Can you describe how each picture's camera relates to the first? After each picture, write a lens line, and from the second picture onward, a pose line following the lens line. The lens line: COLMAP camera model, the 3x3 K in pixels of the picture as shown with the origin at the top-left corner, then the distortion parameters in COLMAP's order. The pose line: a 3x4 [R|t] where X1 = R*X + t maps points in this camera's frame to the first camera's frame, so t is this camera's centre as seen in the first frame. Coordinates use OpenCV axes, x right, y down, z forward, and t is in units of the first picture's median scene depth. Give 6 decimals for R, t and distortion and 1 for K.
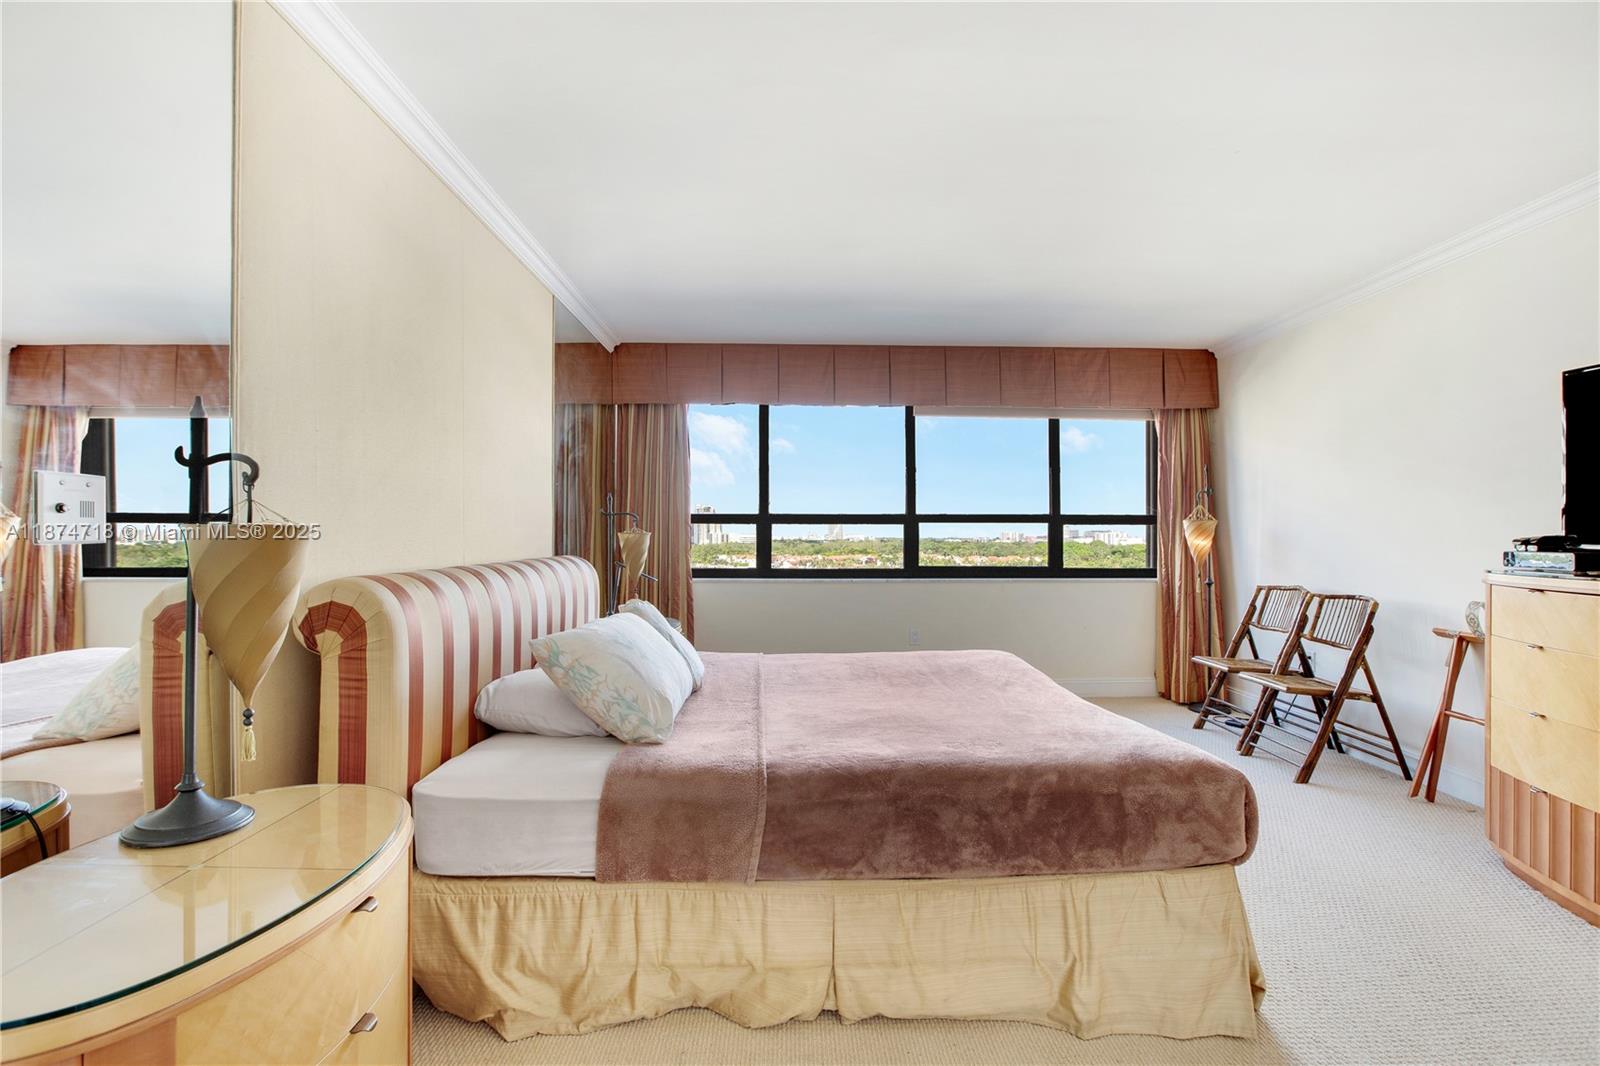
lens RADIAL K [[735.6, 0, 786.7], [0, 735.6, 554.8], [0, 0, 1]] dist [-0.023347, 0.005782]
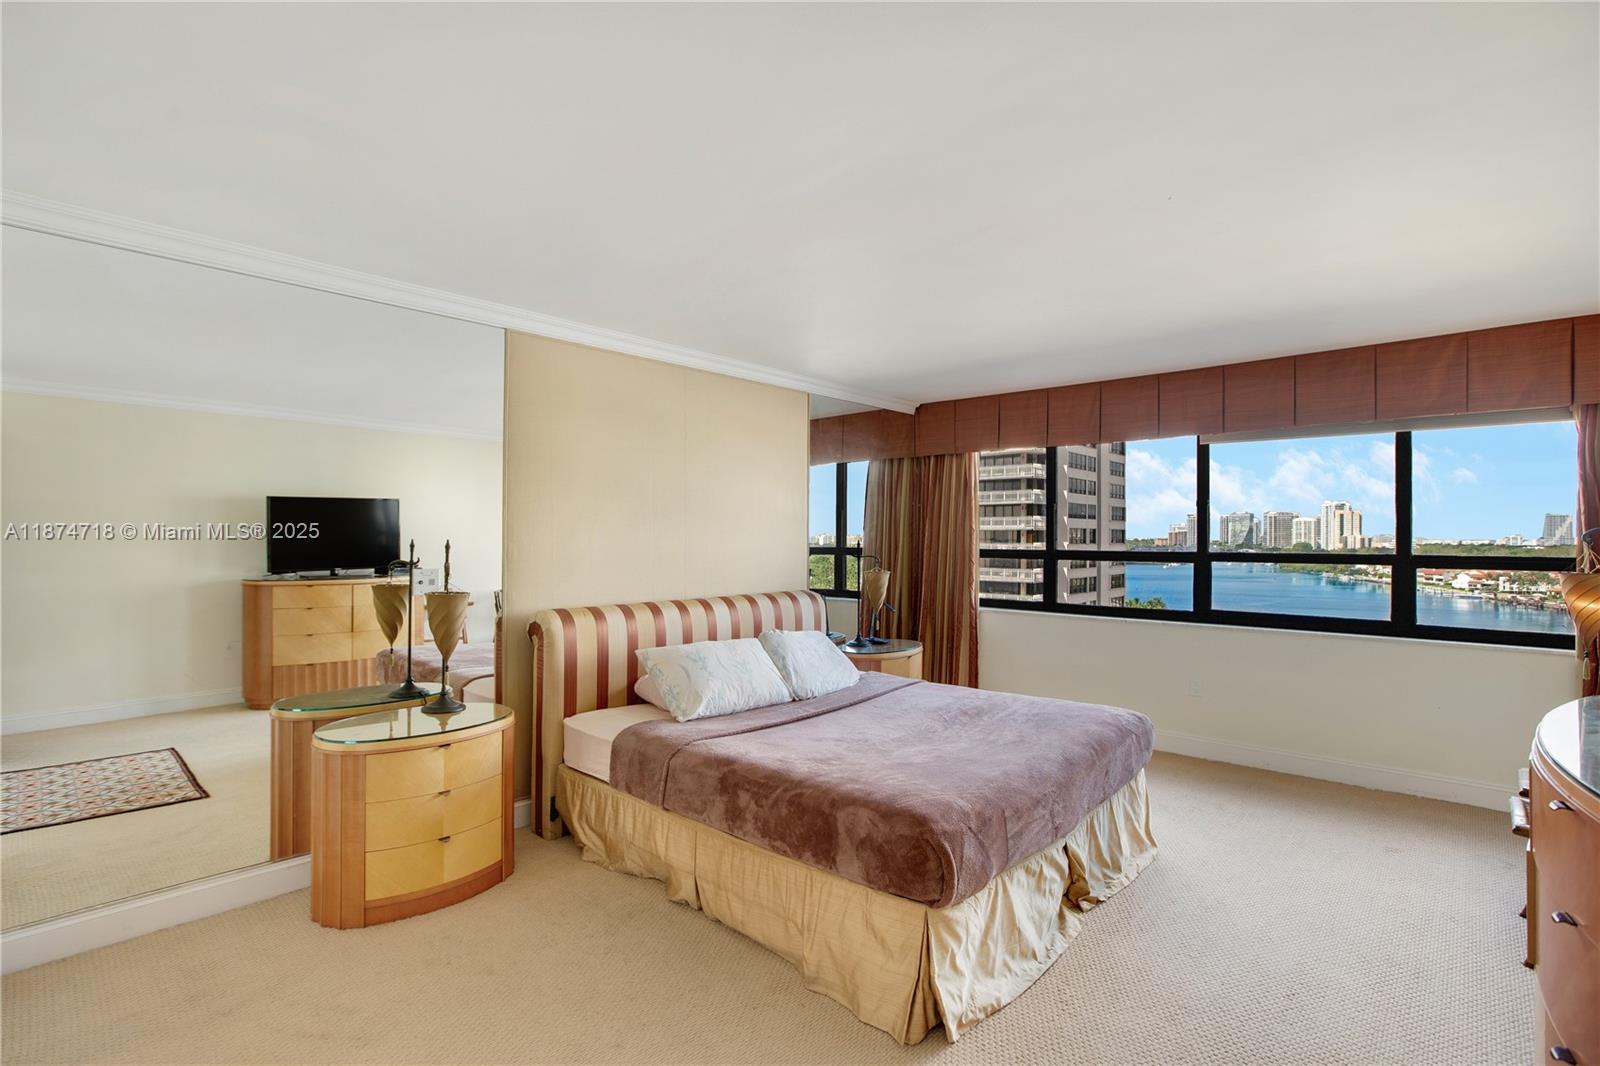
lens RADIAL K [[735.6, 0, 764.8], [0, 735.6, 533.1], [0, 0, 1]] dist [-0.023347, 0.005782]
pose [[0.712167, -0.006048, -0.701984, 0.439163], [-0.017332, 0.999507, -0.026195, -0.048111], [0.701796, 0.030822, 0.711711, -0.017029]]
